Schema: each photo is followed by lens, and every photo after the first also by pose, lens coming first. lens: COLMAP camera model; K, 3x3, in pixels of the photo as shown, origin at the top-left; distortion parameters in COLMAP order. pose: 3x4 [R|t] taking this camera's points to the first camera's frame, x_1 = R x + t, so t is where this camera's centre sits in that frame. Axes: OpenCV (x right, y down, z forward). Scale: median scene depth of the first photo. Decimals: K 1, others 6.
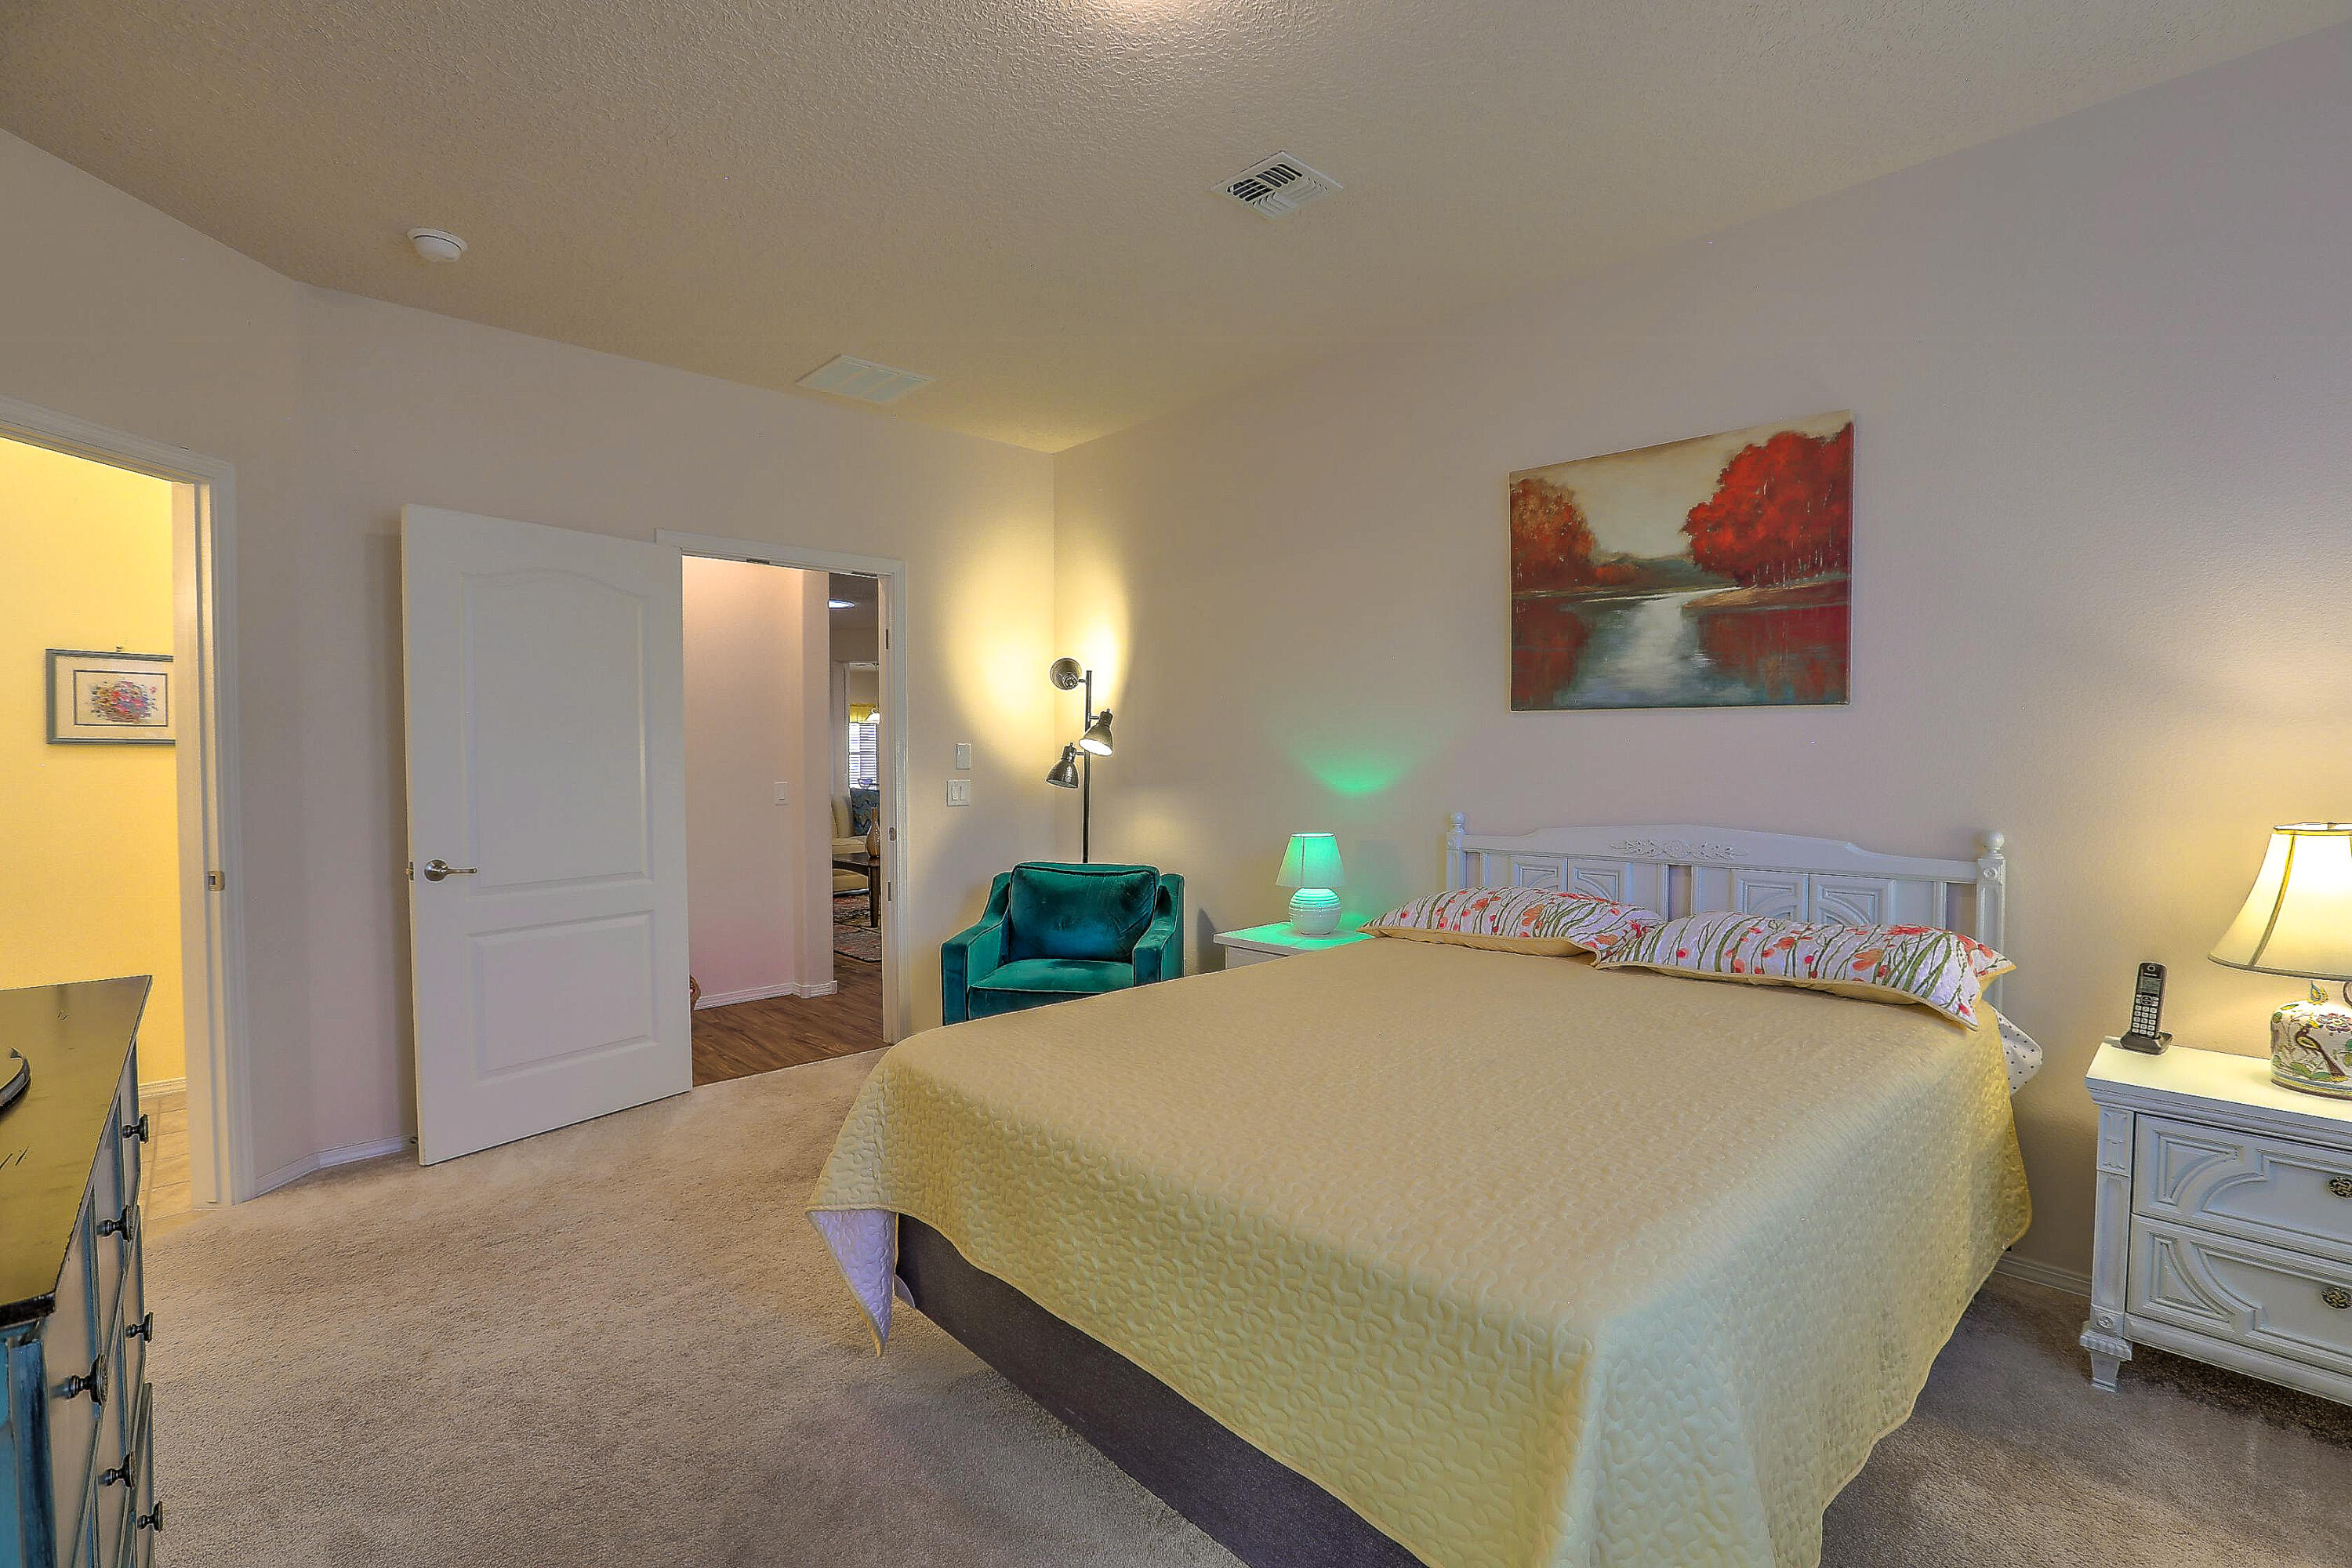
lens RADIAL K [[1083.4, 0, 1165.4], [0, 1083.4, 781.8], [0, 0, 1]] dist [-0.061363, 0.029440]
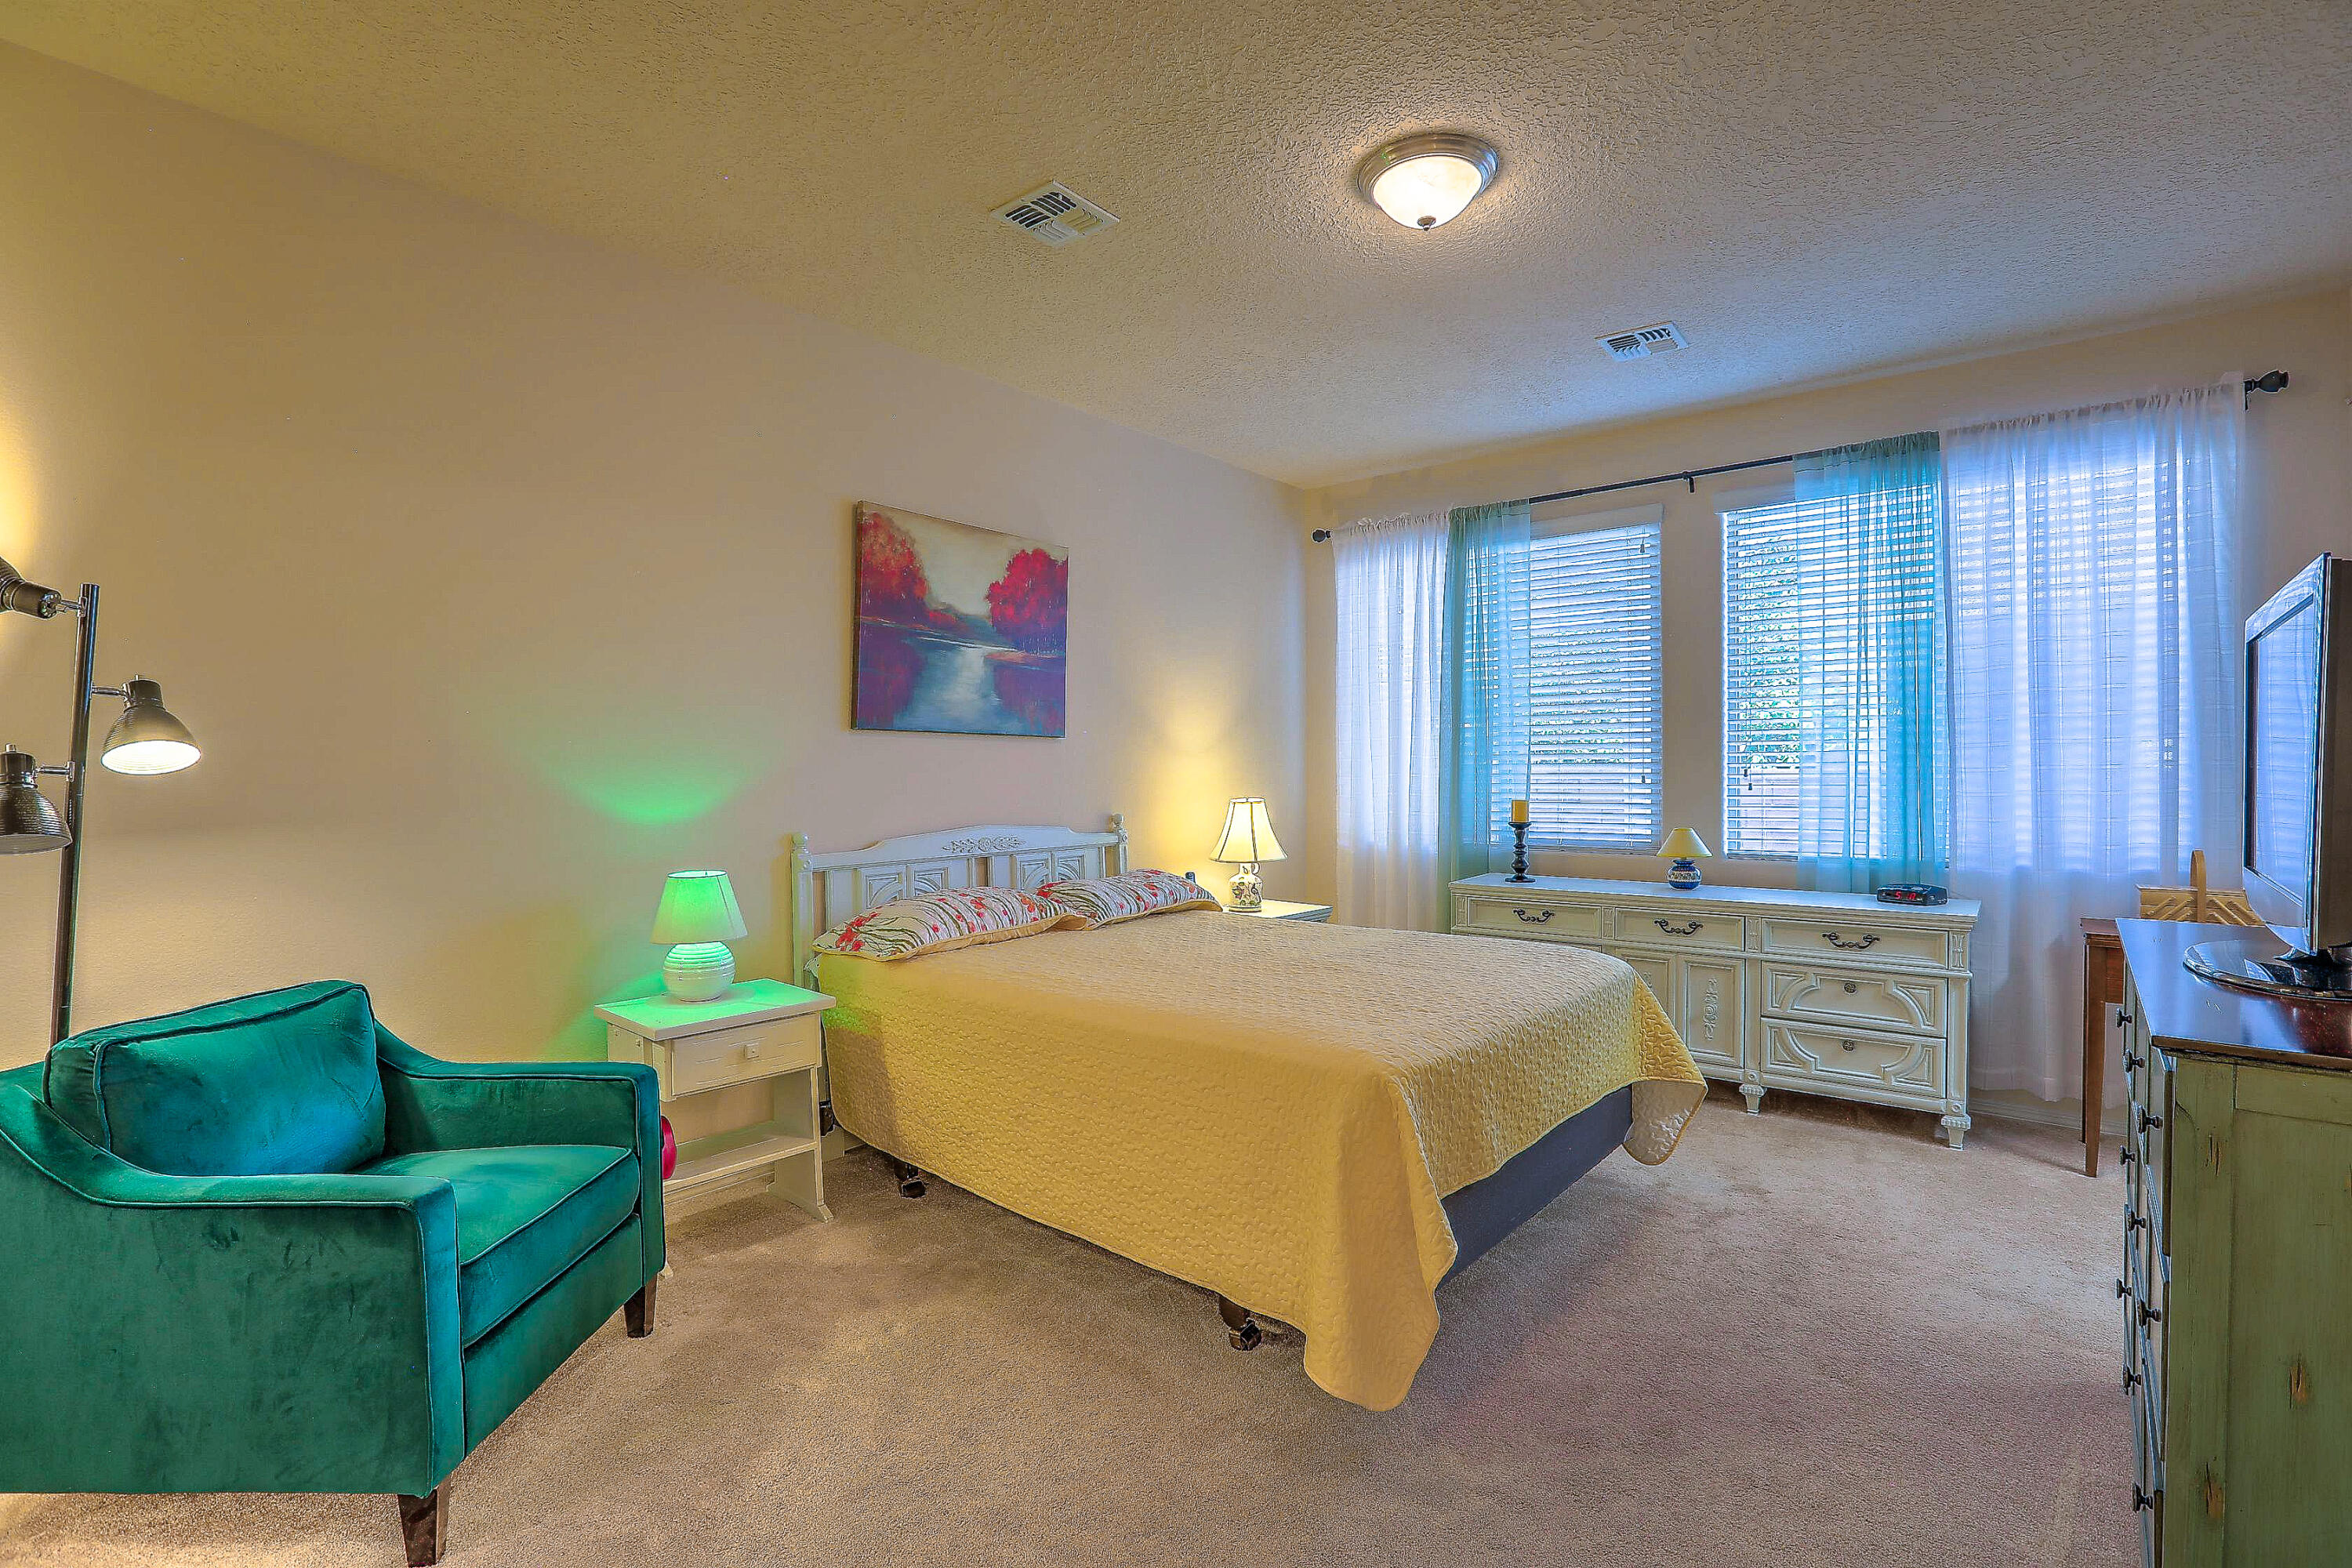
lens RADIAL K [[1055.1, 0, 1176.0], [0, 1055.1, 784.0], [0, 0, 1]] dist [-0.068801, 0.026140]
pose [[-0.112699, -0.004902, 0.993617, -0.780055], [0.033871, 0.999388, 0.008772, -0.012832], [-0.993052, 0.034644, -0.112464, 0.886381]]
